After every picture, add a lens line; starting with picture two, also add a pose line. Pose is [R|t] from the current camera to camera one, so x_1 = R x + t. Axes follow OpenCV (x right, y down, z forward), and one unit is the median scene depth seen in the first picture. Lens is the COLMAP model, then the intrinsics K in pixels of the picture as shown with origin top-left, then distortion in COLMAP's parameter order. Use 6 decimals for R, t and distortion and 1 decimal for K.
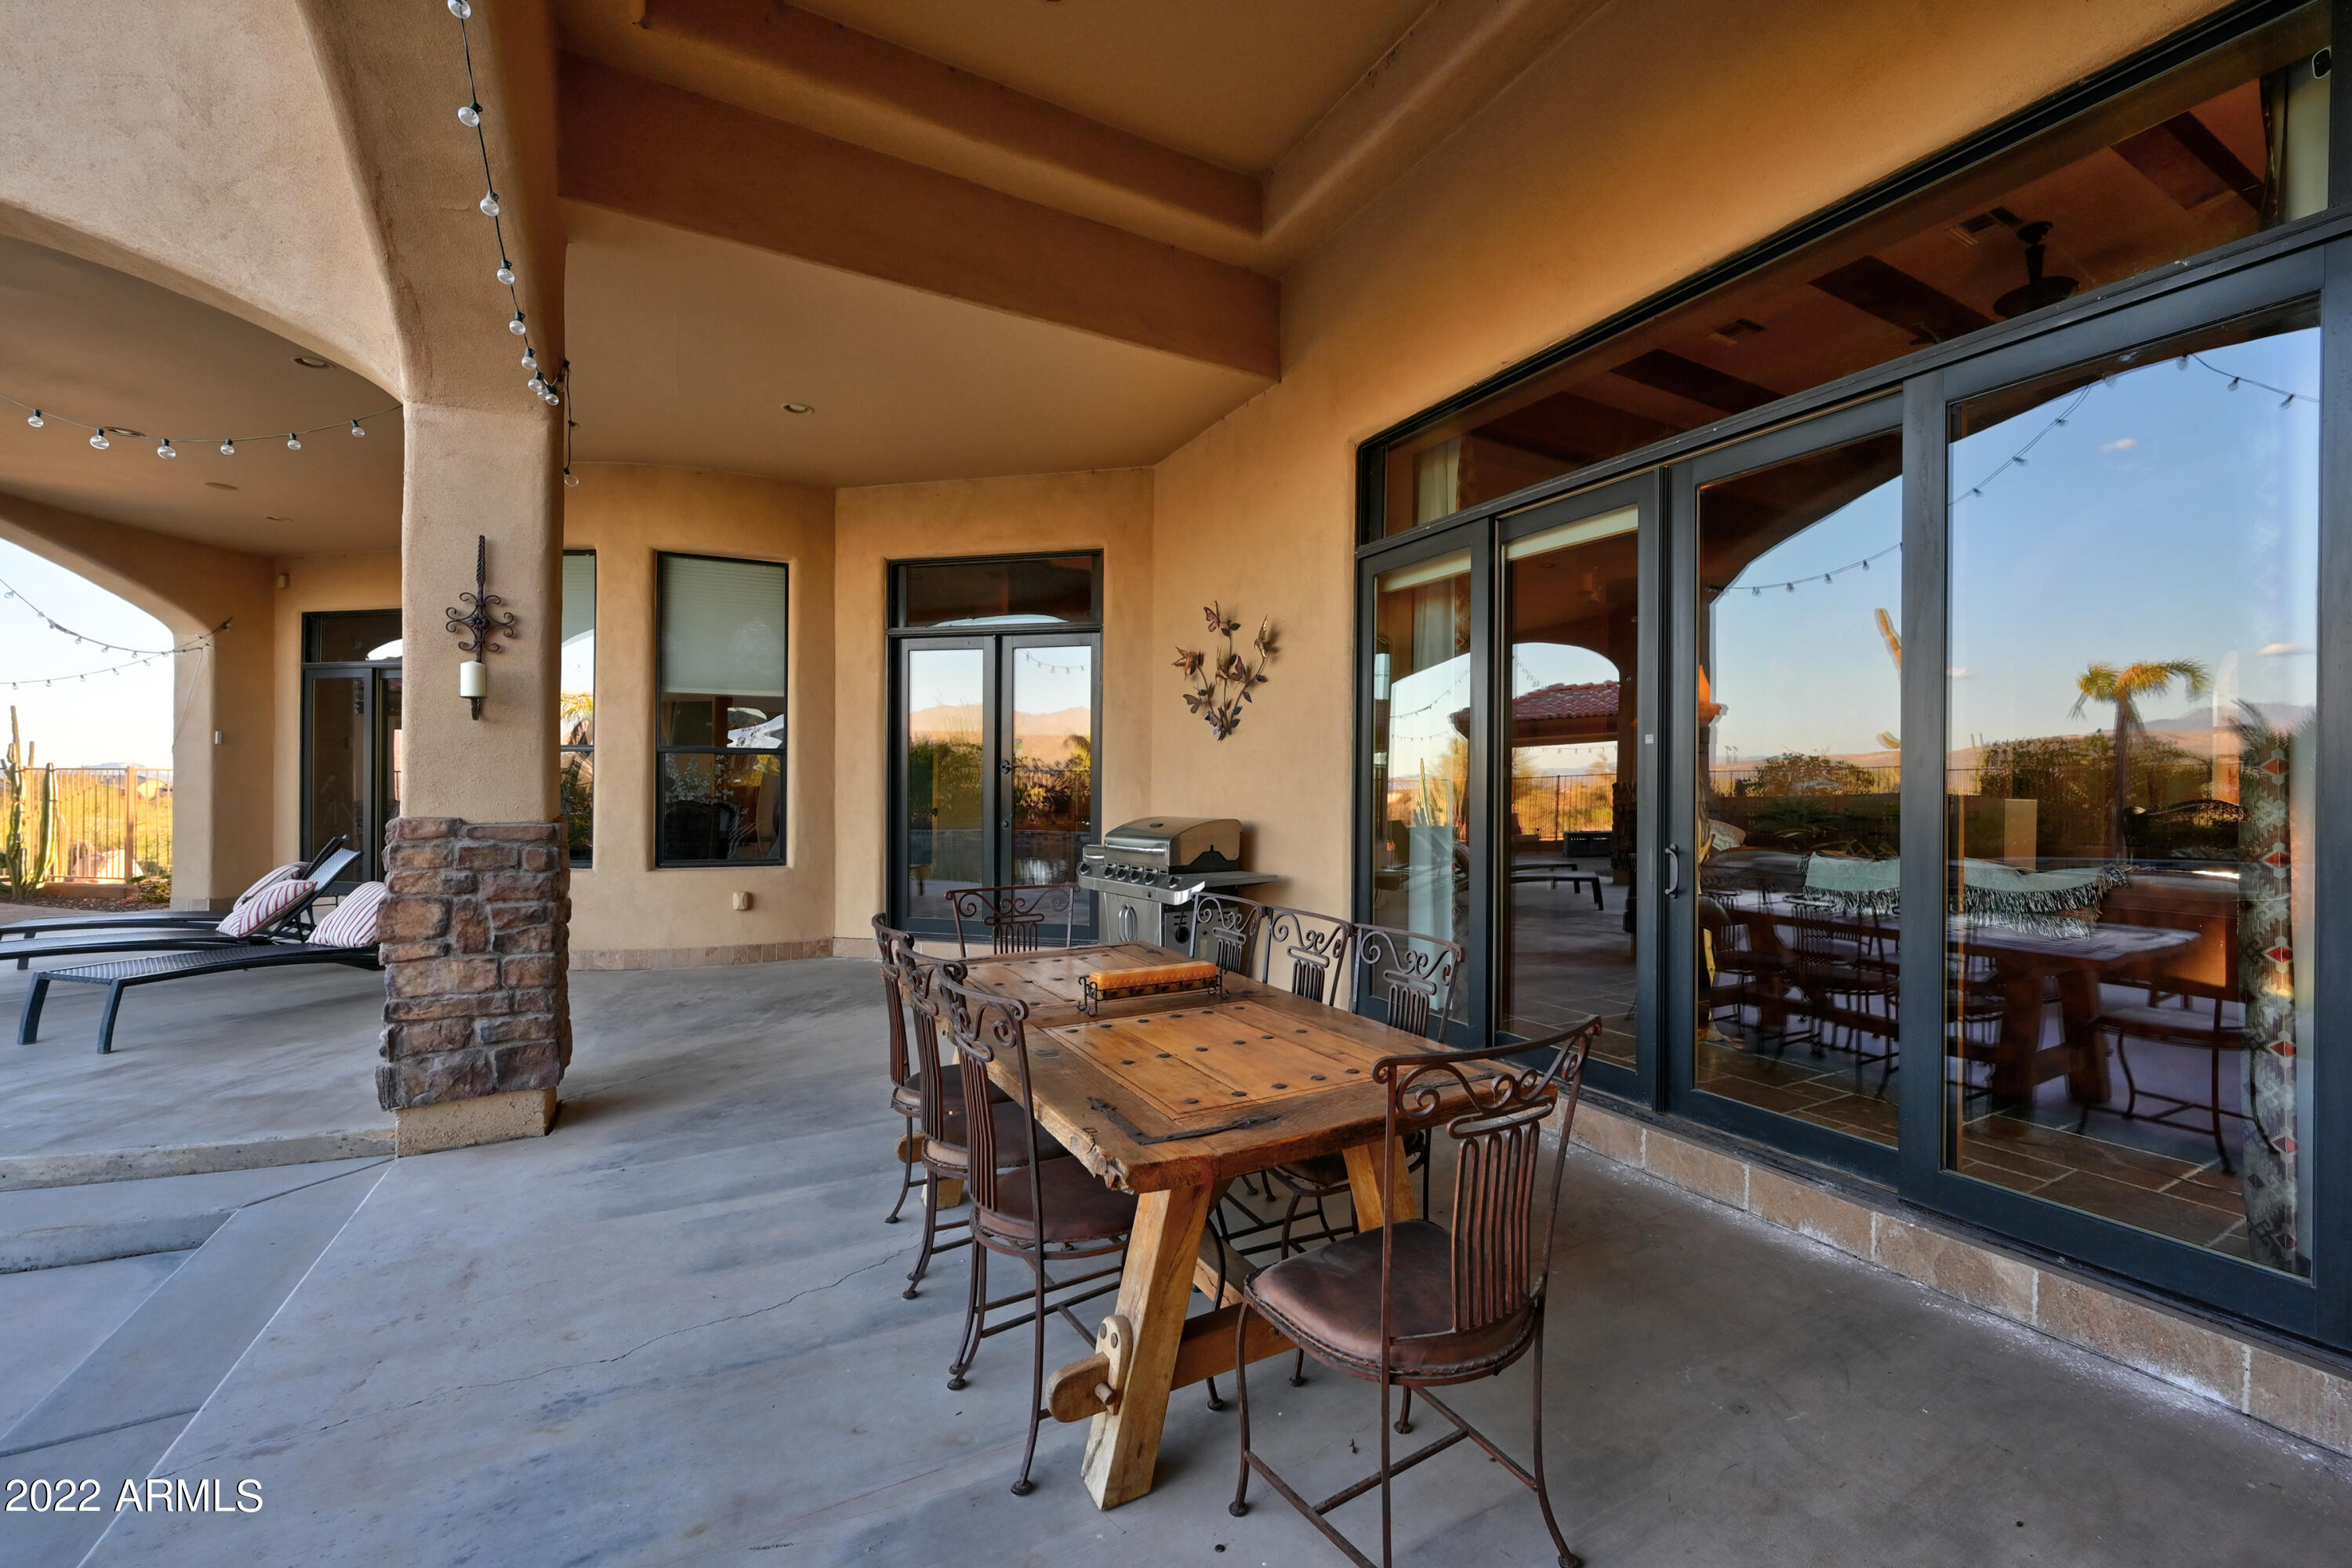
lens RADIAL K [[942.3, 0, 1171.9], [0, 942.3, 784.7], [0, 0, 1]] dist [-0.000628, -0.000011]
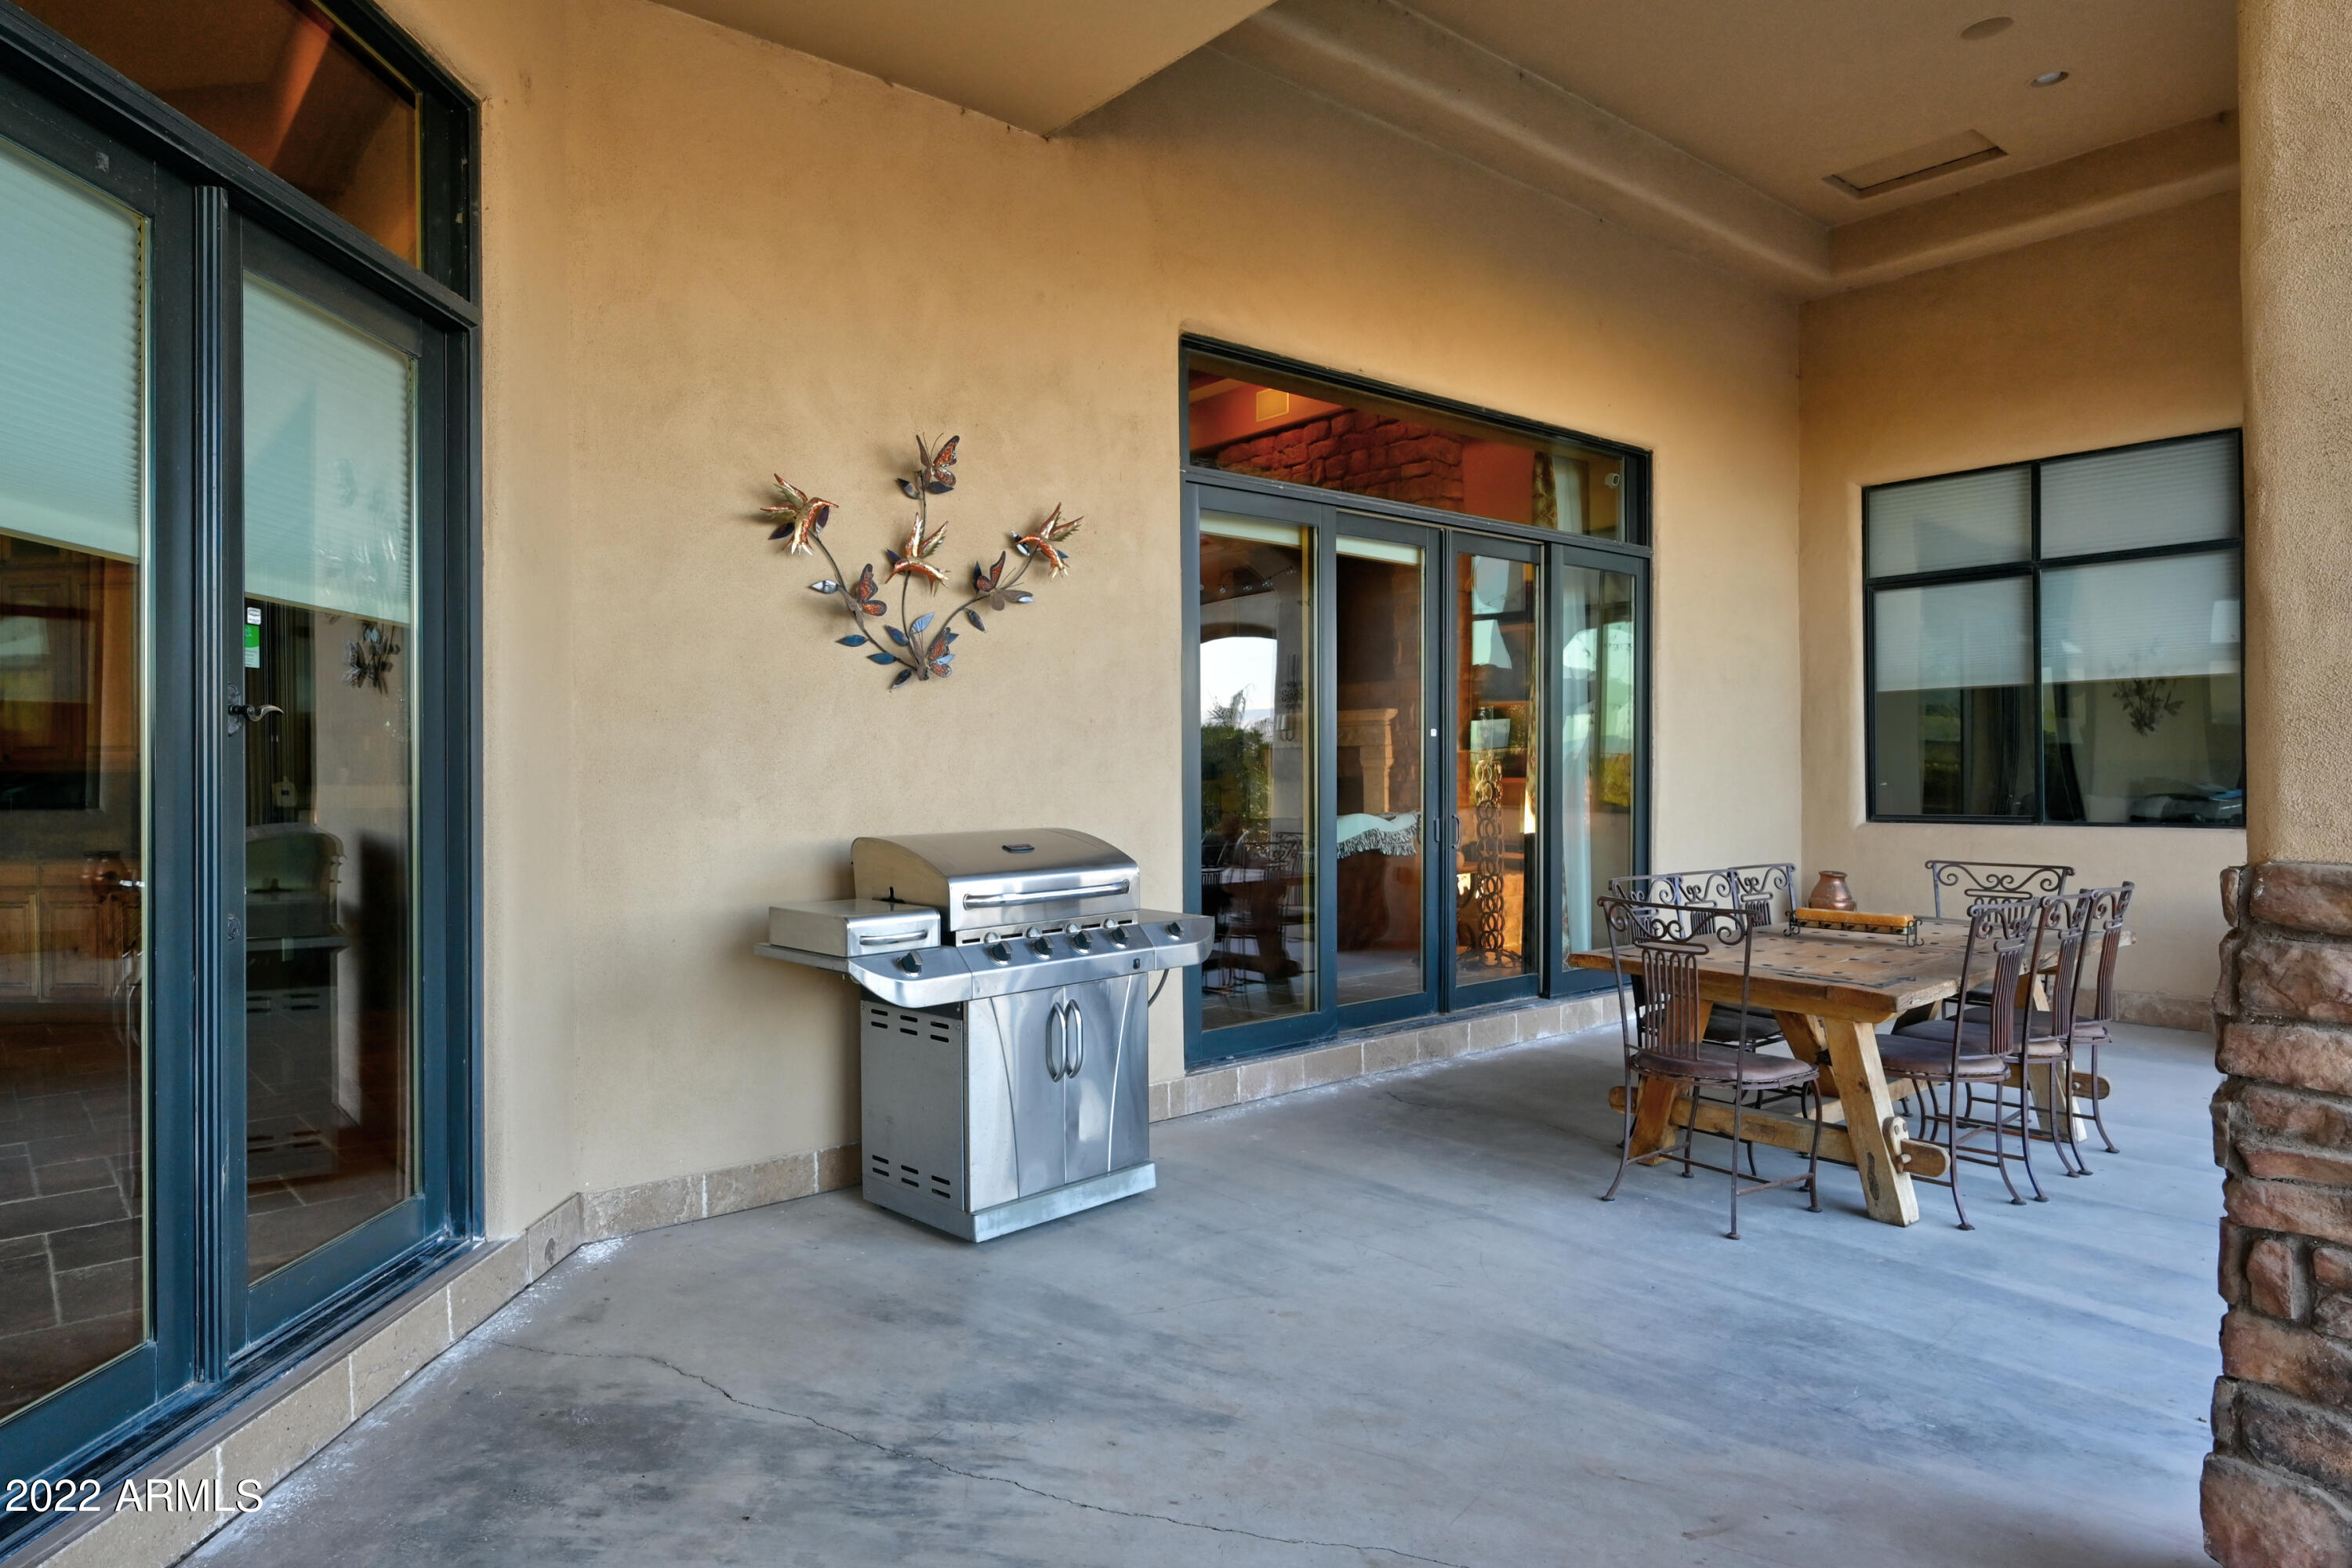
lens RADIAL K [[1297.8, 0, 1168.3], [0, 1297.8, 771.1], [0, 0, 1]] dist [0.002809, 0.000425]
pose [[-0.174857, -0.004746, 0.984582, -0.738805], [0.004444, 0.999974, 0.005609, -0.003740], [-0.984584, 0.005356, -0.174832, 1.033282]]
